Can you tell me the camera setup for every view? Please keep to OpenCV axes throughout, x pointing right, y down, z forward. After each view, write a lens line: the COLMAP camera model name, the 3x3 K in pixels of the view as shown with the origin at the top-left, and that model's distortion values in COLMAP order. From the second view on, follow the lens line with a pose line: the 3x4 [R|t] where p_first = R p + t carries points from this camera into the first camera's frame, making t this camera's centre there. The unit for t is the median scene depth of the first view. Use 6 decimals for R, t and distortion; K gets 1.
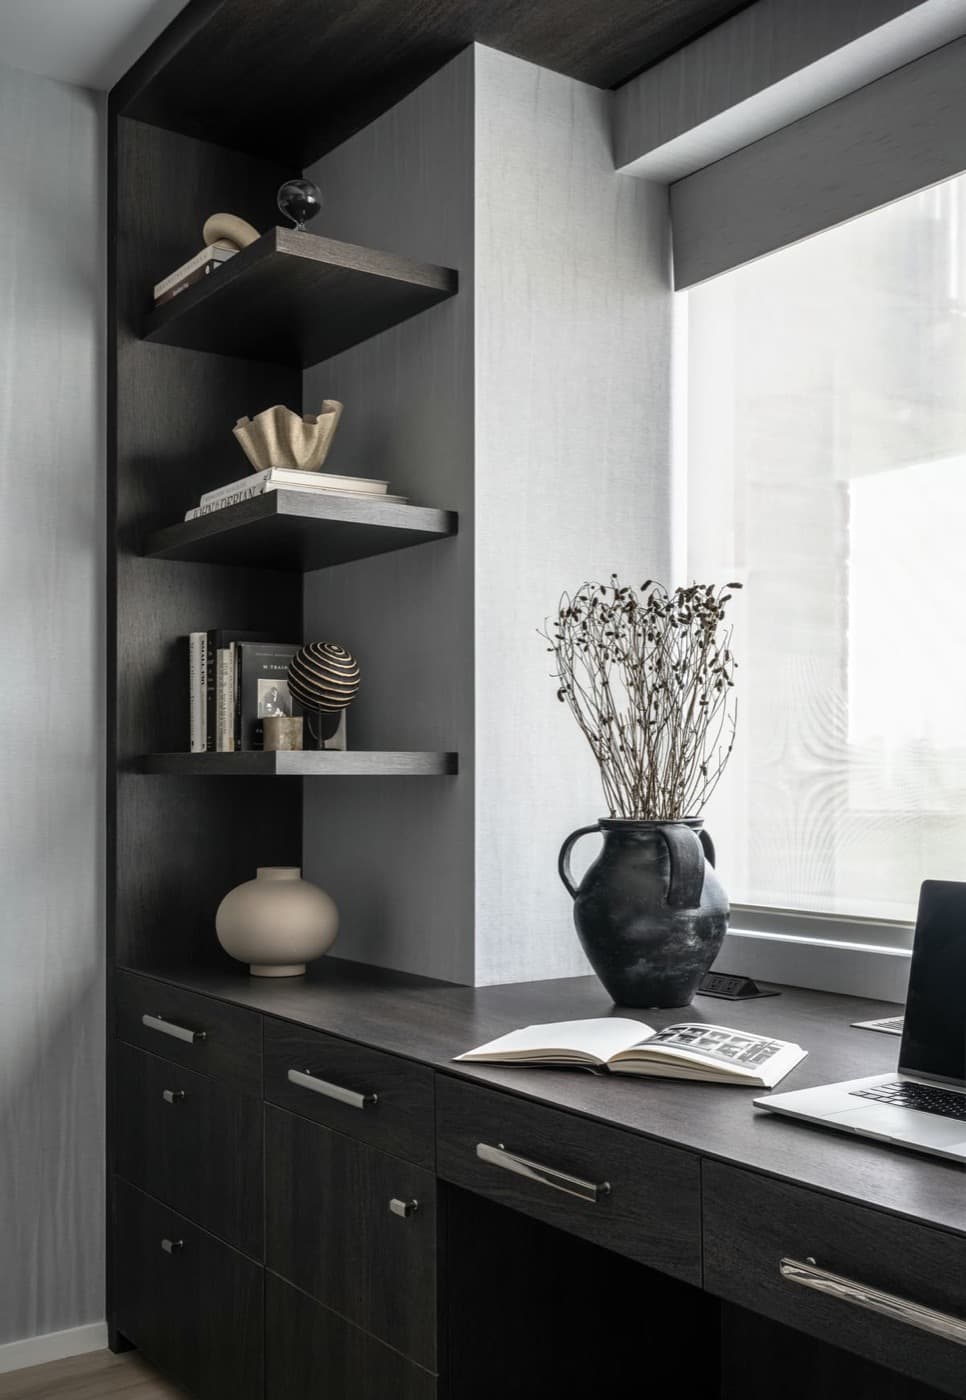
lens RADIAL K [[1463.3, 0, 483.6], [0, 1463.3, 772.9], [0, 0, 1]] dist [0.003498, 0.000458]
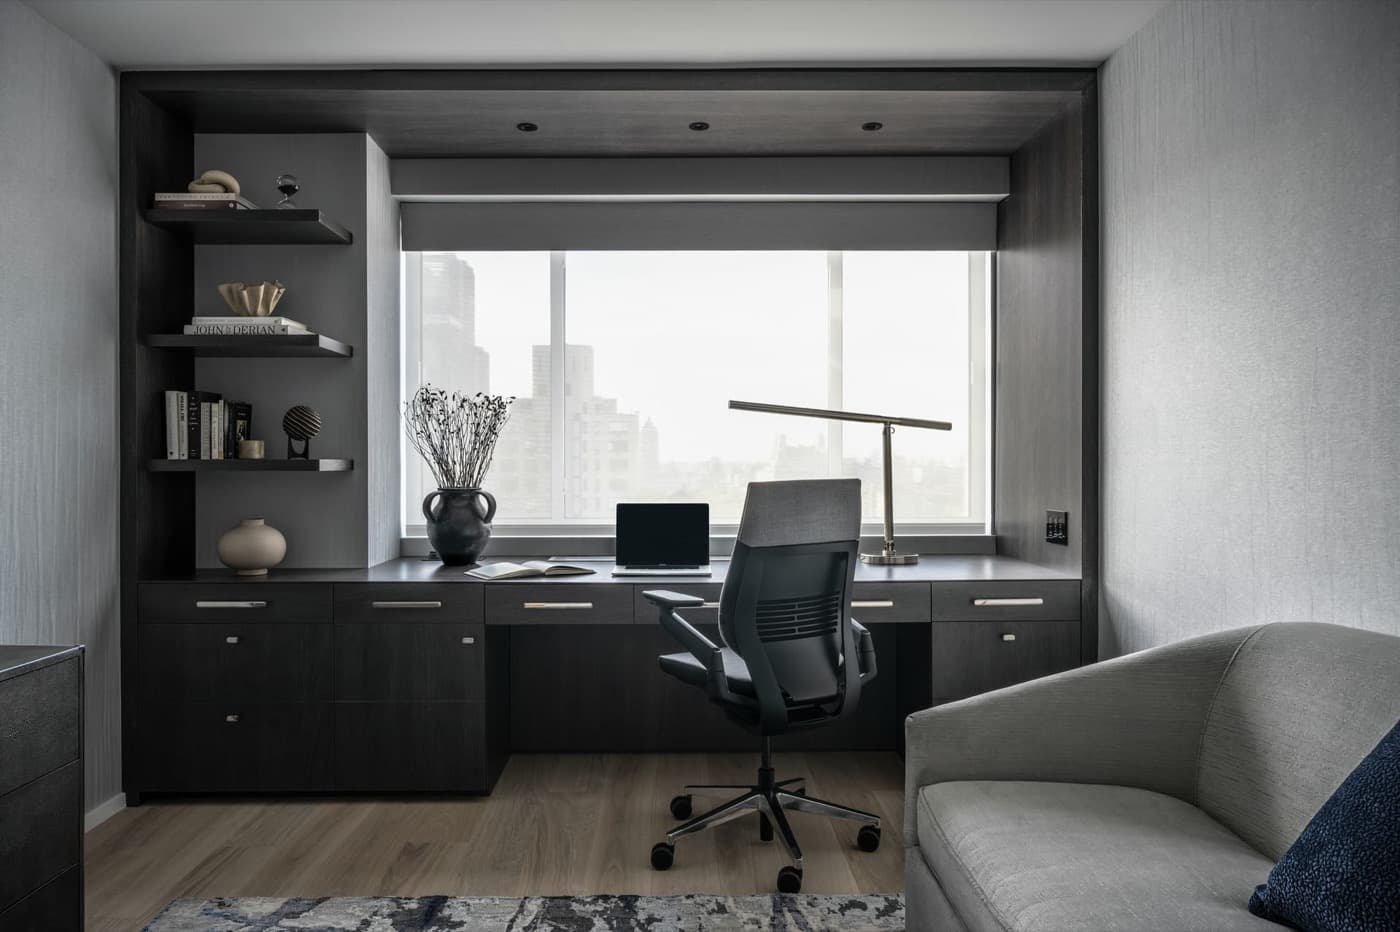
lens RADIAL K [[959.7, 0, 696.8], [0, 959.7, 480.0], [0, 0, 1]] dist [0.002305, -0.001464]
pose [[0.553897, -0.016140, 0.832429, -0.892318], [0.001092, 0.999825, 0.018660, -0.010168], [-0.832584, -0.009427, 0.553818, -0.189562]]
